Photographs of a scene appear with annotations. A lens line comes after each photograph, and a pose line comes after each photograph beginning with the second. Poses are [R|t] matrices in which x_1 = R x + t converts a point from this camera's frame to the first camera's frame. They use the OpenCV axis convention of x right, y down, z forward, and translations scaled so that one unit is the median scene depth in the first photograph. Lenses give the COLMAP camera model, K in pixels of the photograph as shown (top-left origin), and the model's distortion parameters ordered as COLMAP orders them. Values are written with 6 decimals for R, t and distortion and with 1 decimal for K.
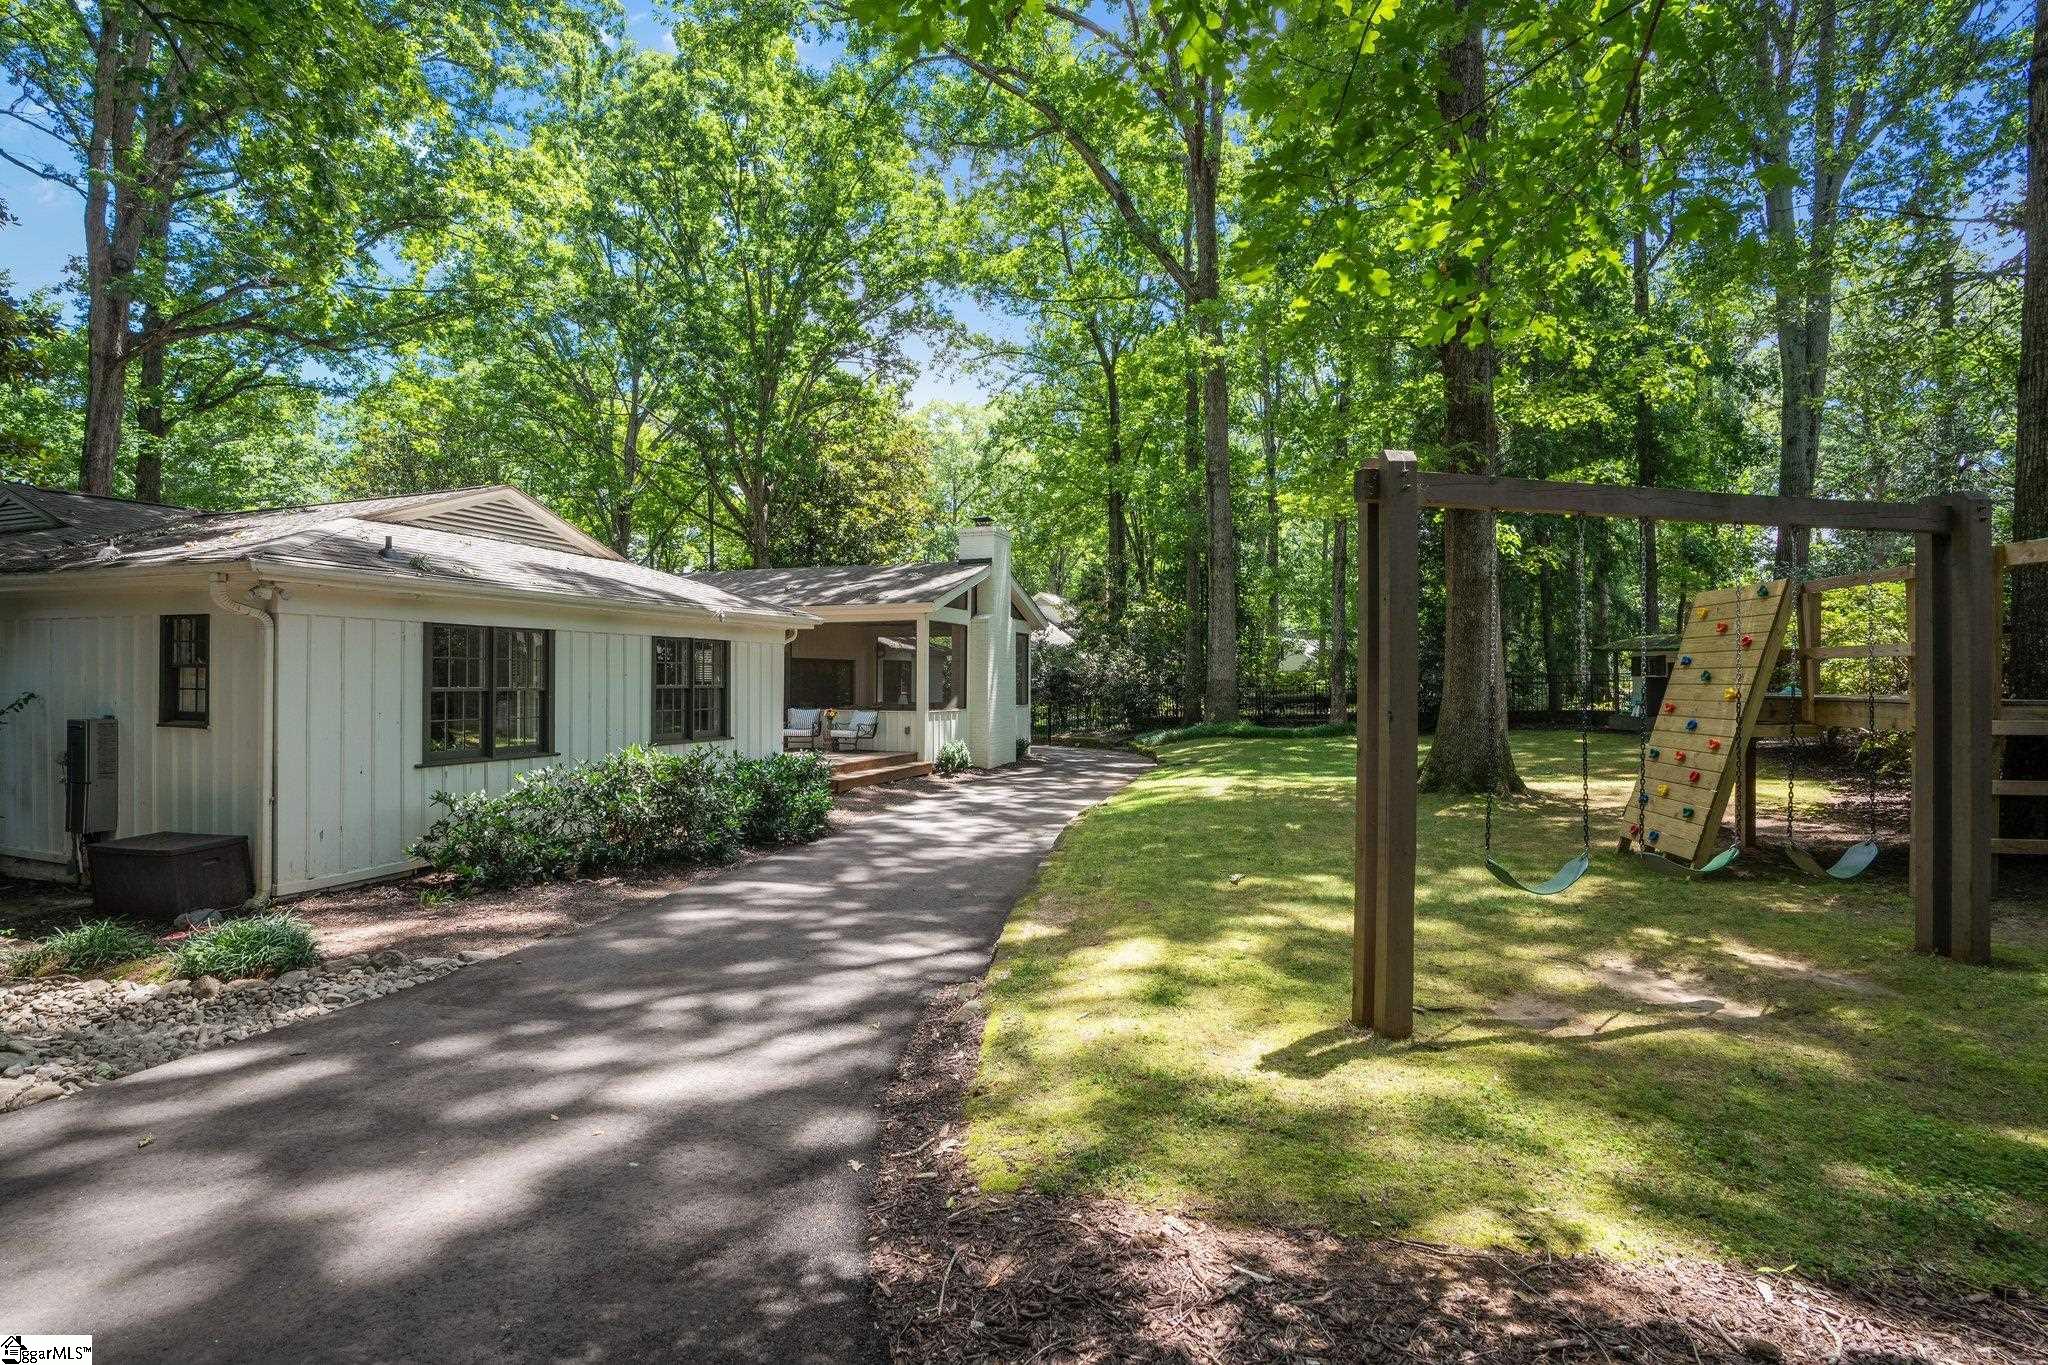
lens RADIAL K [[936.2, 0, 1024.0], [0, 936.2, 682.5], [0, 0, 1]] dist [-0.000864, -0.000065]
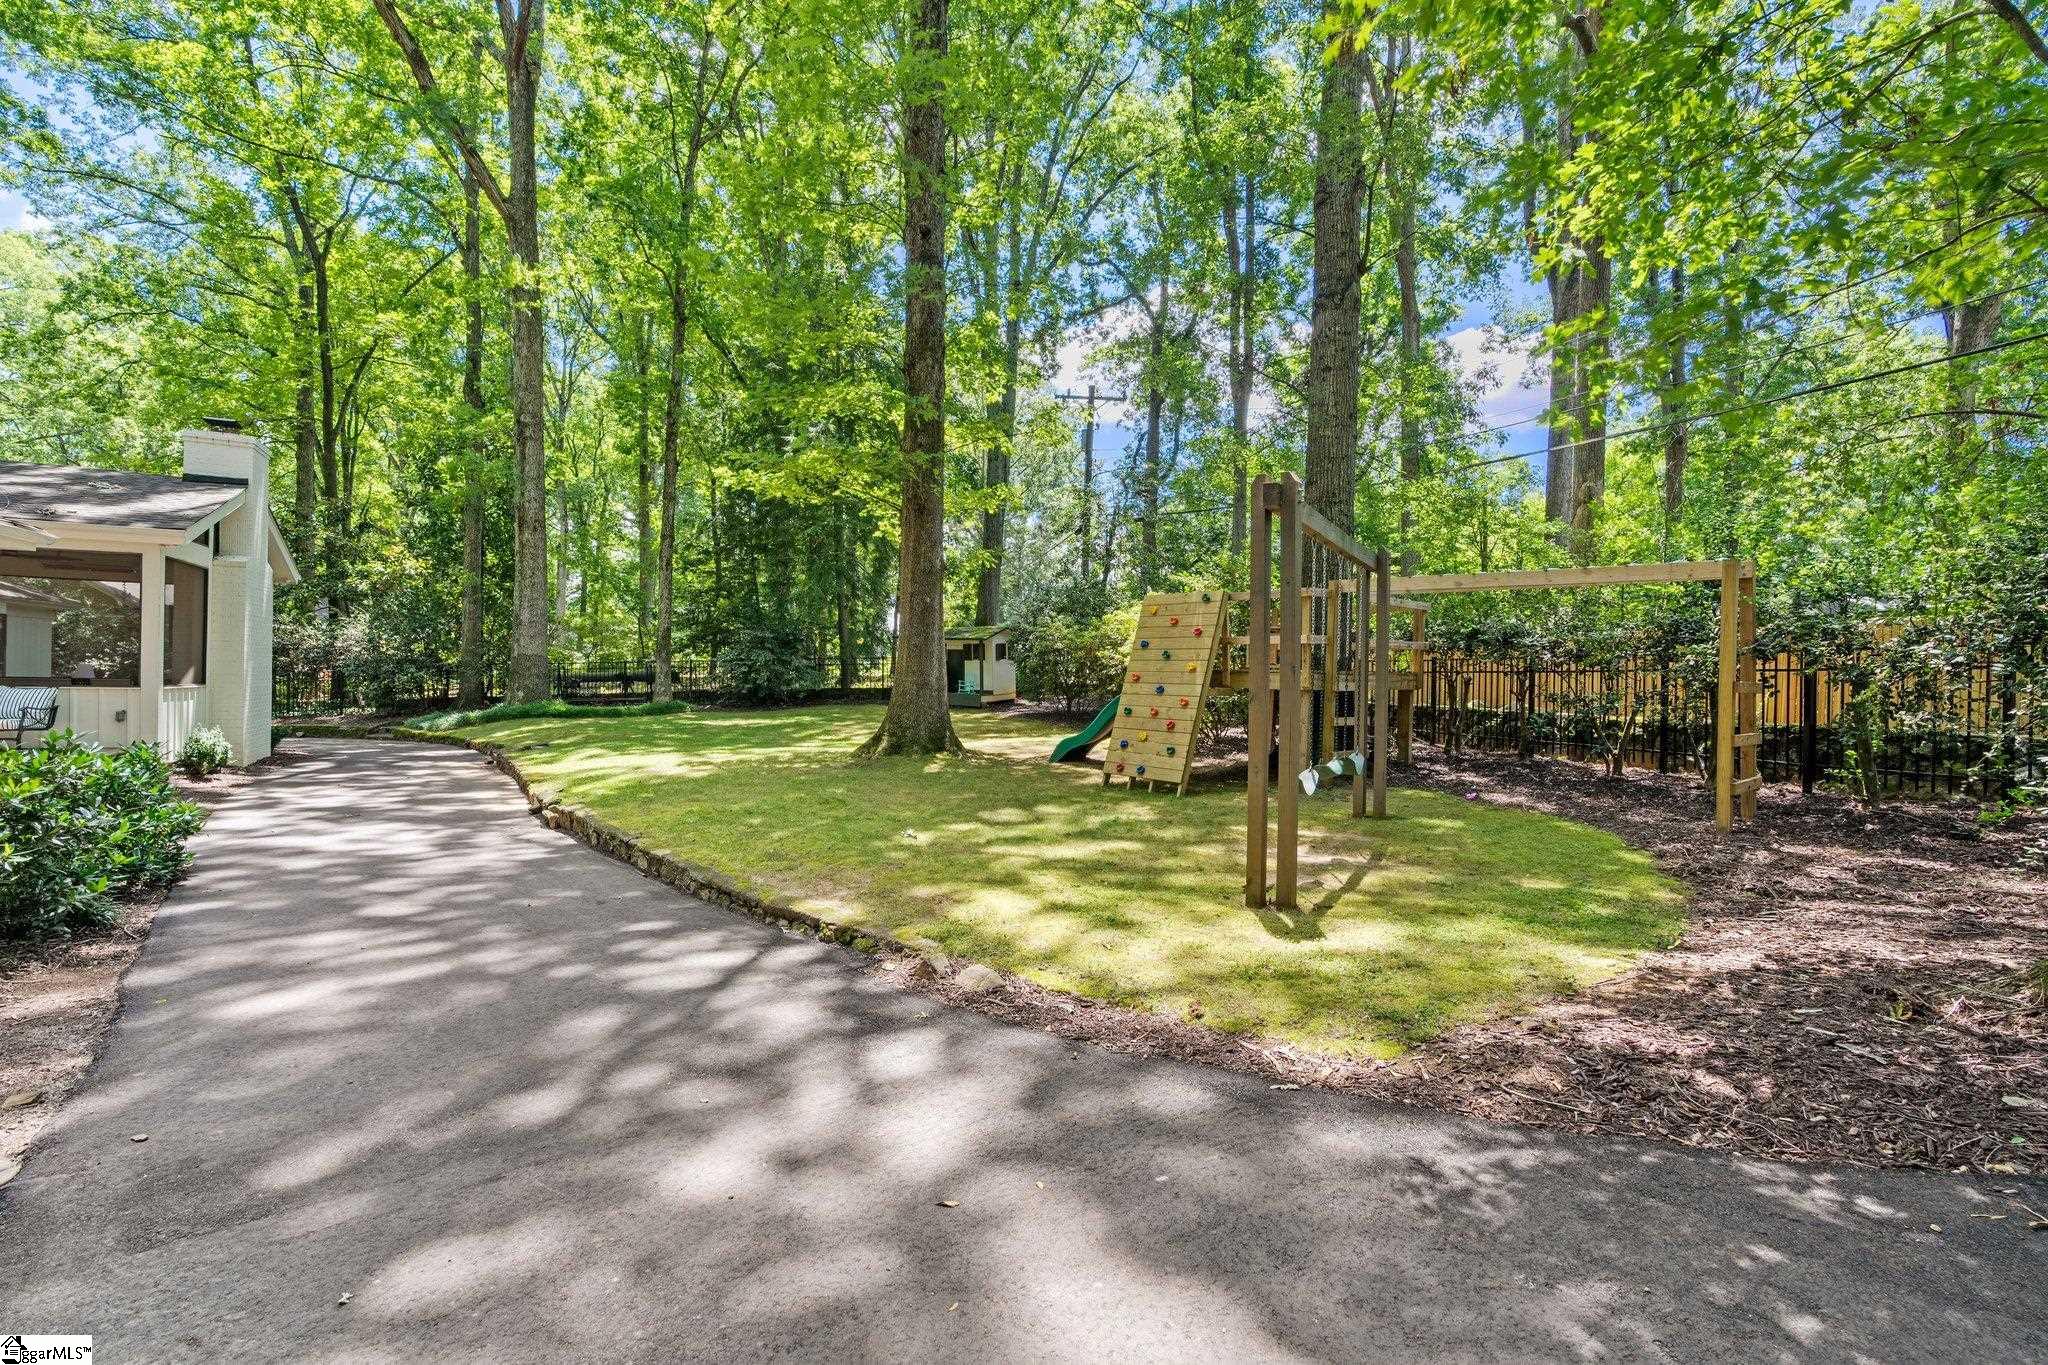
lens RADIAL K [[896.4, 0, 1024.0], [0, 896.4, 682.5], [0, 0, 1]] dist [0.030430, 0.000033]
pose [[0.702431, 0.002000, 0.711749, -0.141129], [-0.016498, 0.999773, 0.013472, 0.007308], [-0.711560, -0.021205, 0.702305, 0.070598]]
